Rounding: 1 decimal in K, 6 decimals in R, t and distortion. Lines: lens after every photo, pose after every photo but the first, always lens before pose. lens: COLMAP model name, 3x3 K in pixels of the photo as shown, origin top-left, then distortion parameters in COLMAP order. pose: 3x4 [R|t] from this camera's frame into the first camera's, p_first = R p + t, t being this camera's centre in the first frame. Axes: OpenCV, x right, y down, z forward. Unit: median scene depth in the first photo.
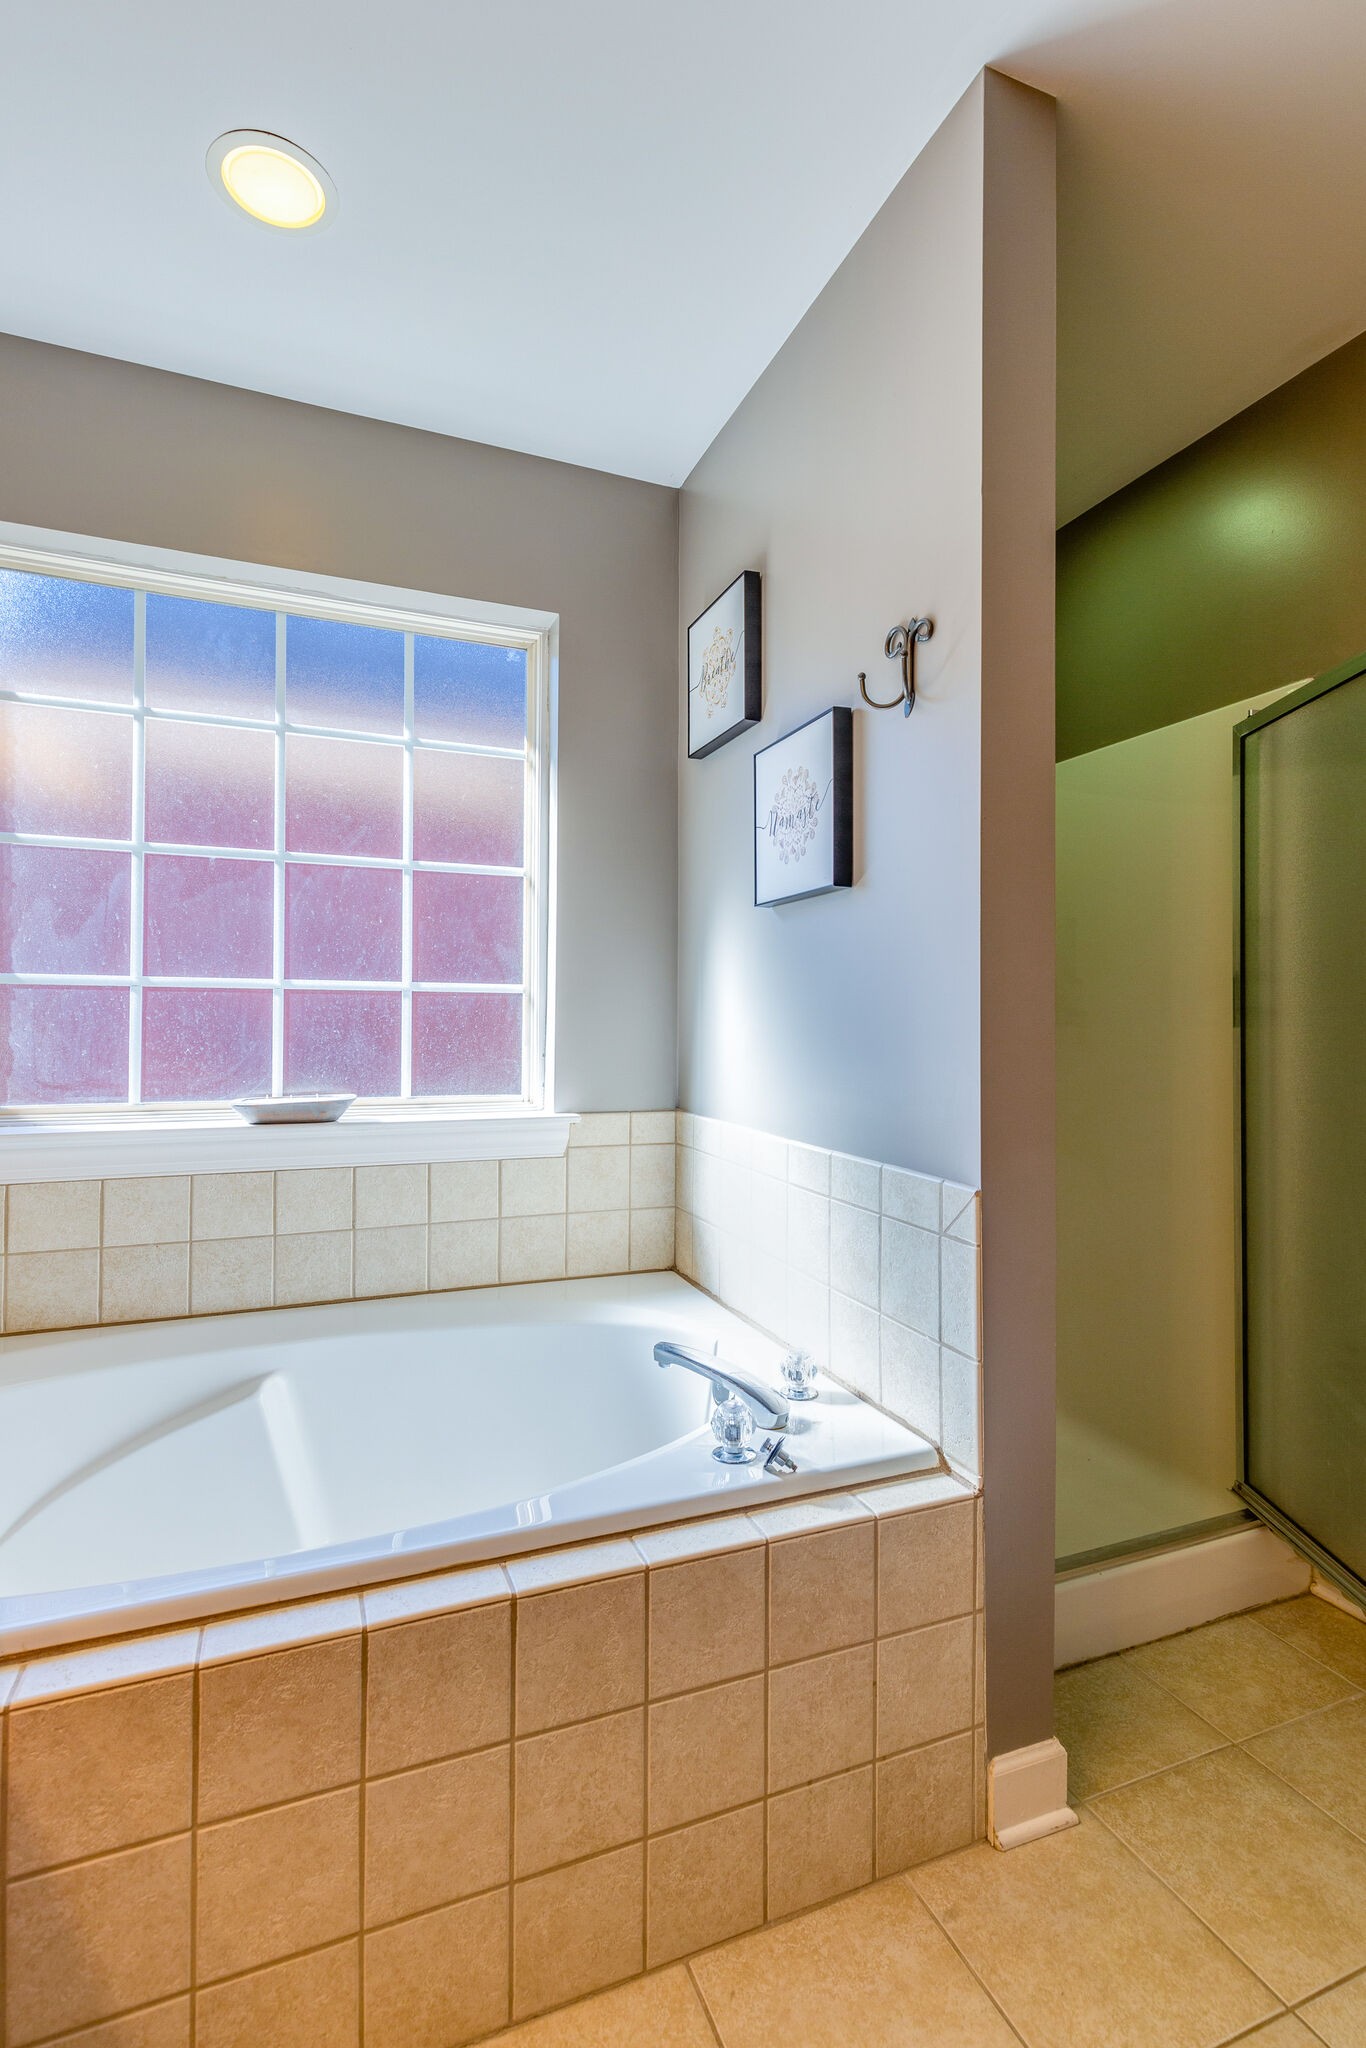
lens RADIAL K [[941.7, 0, 678.0], [0, 941.7, 1028.5], [0, 0, 1]] dist [0.004586, 0.000720]
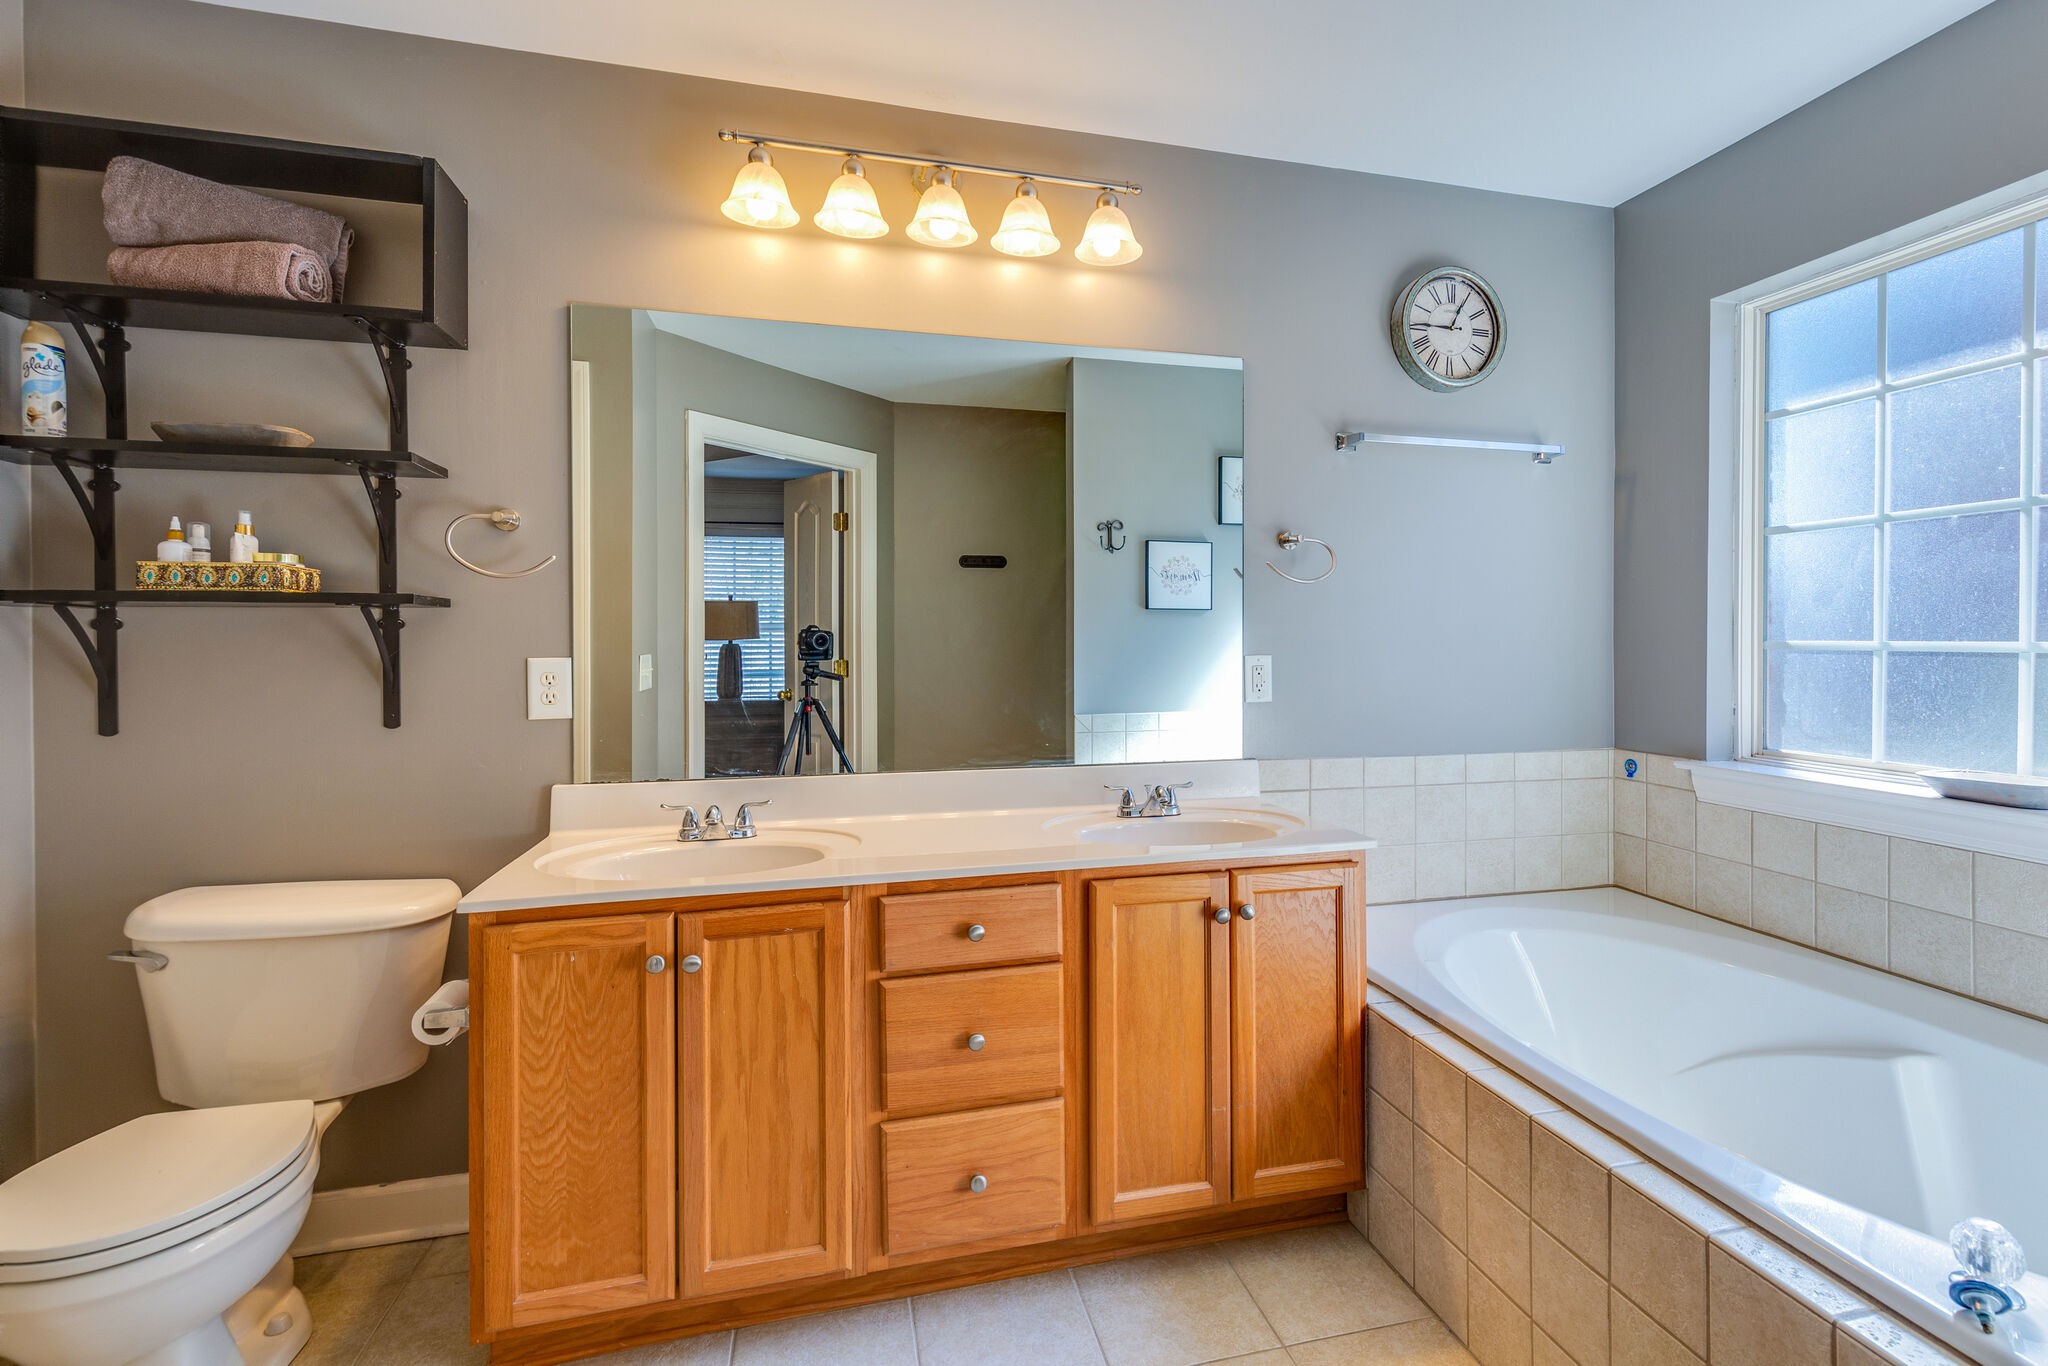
lens RADIAL K [[847.8, 0, 1023.2], [0, 847.8, 661.7], [0, 0, 1]] dist [-0.000214, -0.000049]
pose [[-0.147184, 0.010352, -0.989055, 1.037842], [-0.000263, 0.999945, 0.010506, -0.085338], [0.989109, 0.001806, -0.147173, 0.387429]]
